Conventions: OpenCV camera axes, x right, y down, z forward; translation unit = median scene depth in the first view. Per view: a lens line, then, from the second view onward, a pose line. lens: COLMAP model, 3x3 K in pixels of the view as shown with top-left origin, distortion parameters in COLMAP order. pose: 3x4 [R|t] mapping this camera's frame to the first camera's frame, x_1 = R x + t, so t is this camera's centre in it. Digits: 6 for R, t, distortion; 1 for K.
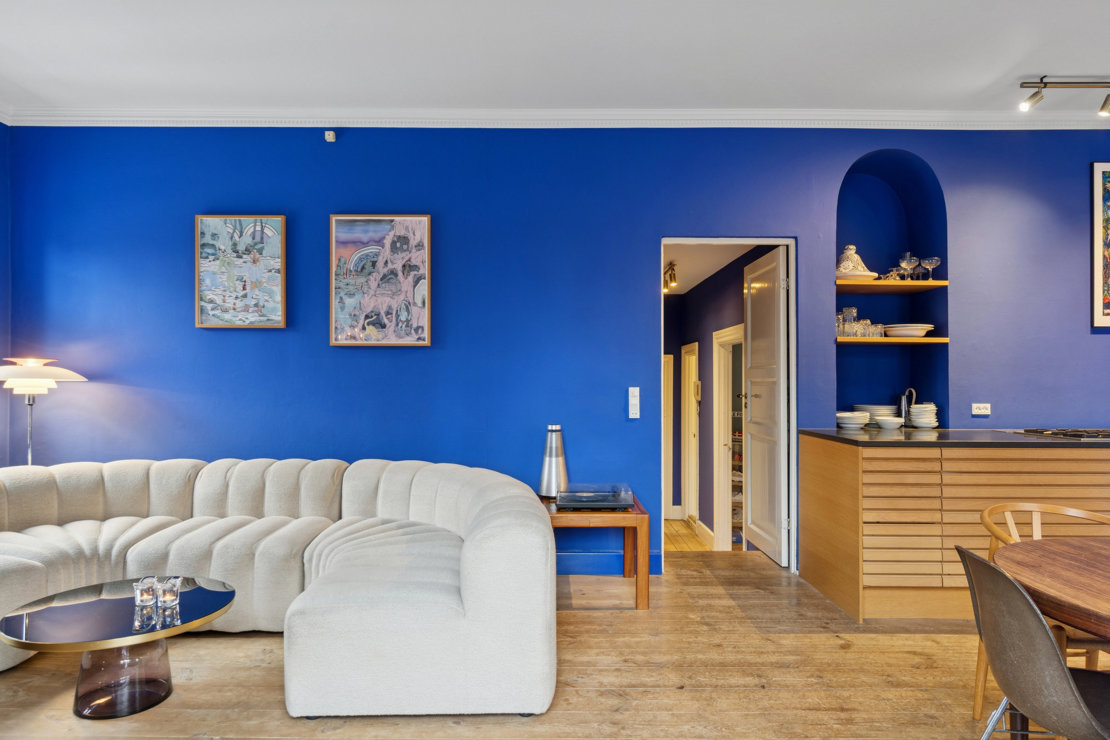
lens RADIAL K [[671.3, 0, 550.4], [0, 671.3, 367.2], [0, 0, 1]] dist [0.003709, 0.000973]
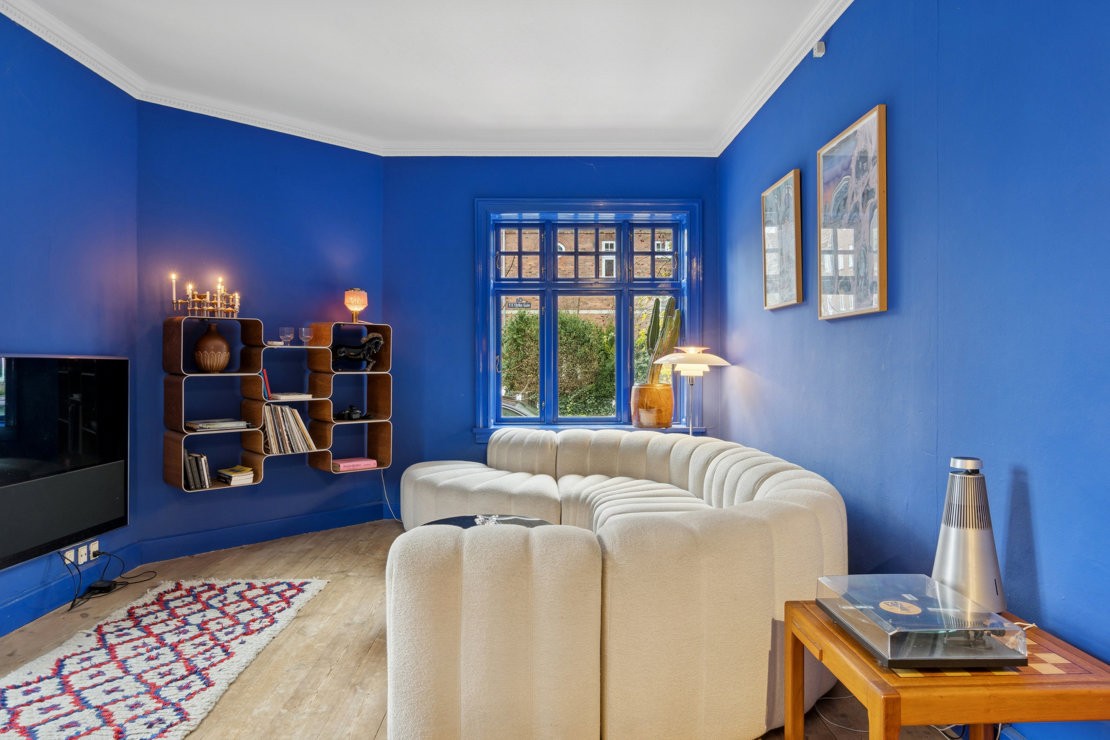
lens RADIAL K [[700.9, 0, 558.6], [0, 700.9, 366.9], [0, 0, 1]] dist [0.000113, 0.001538]
pose [[0.033770, 0.004316, -0.999420, 0.476877], [0.020612, 0.999775, 0.005014, 0.011399], [0.999217, -0.020769, 0.033673, 0.672401]]
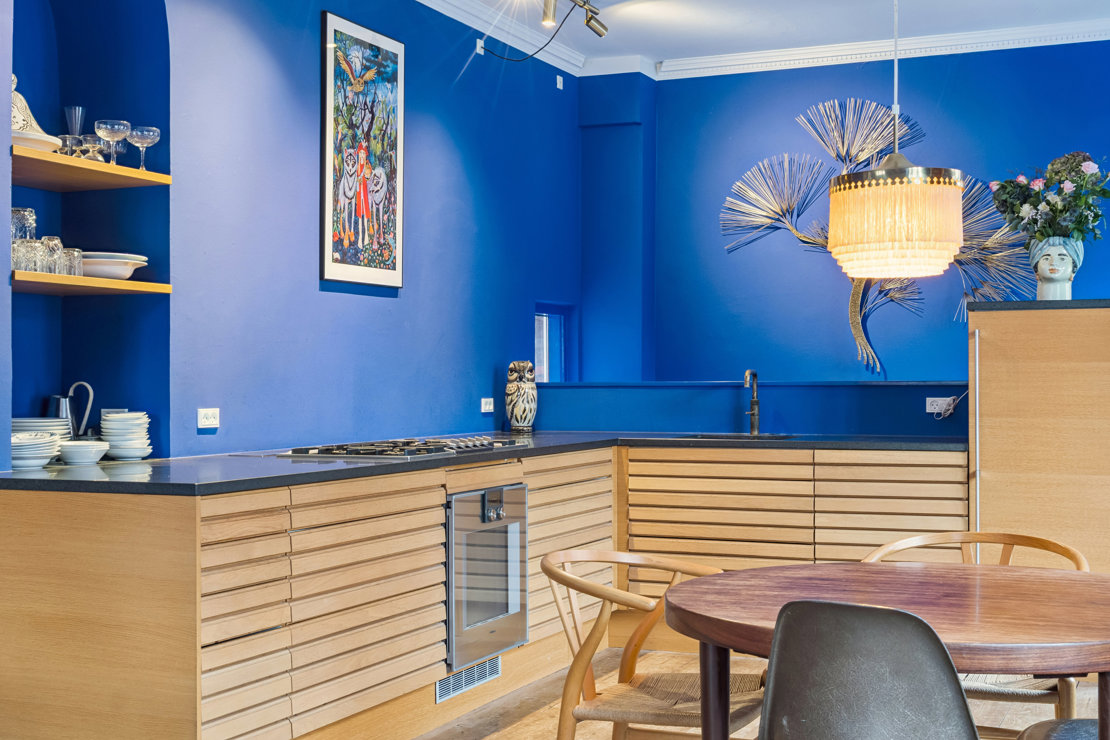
lens RADIAL K [[1478.1, 0, 544.6], [0, 1478.1, 387.6], [0, 0, 1]] dist [0.005874, 0.000000]
pose [[0.410980, -0.011067, 0.911577, -0.343058], [-0.014486, 0.999721, 0.018668, 0.011111], [-0.911529, -0.020877, 0.410705, 0.256205]]
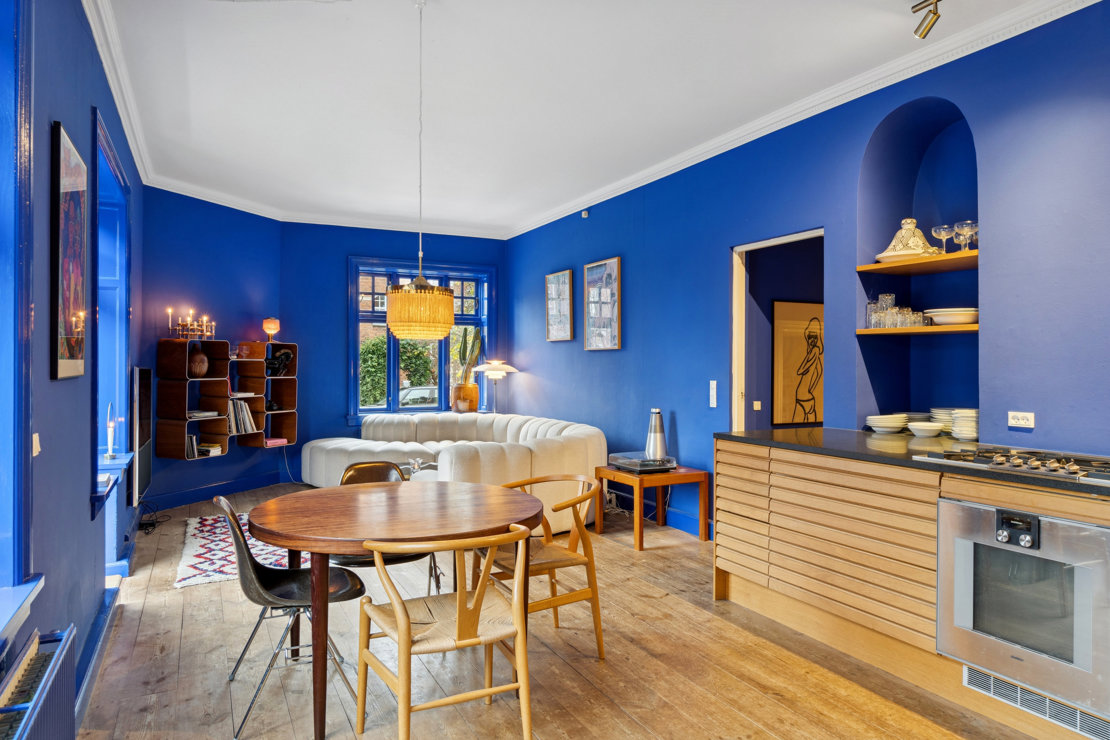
lens RADIAL K [[700.9, 0, 556.9], [0, 700.9, 363.6], [0, 0, 1]] dist [0.000113, 0.001538]
pose [[0.455987, -0.003139, -0.889981, 1.084734], [0.016159, 0.999858, 0.004752, -0.009887], [0.889840, -0.016548, 0.455973, 0.207136]]
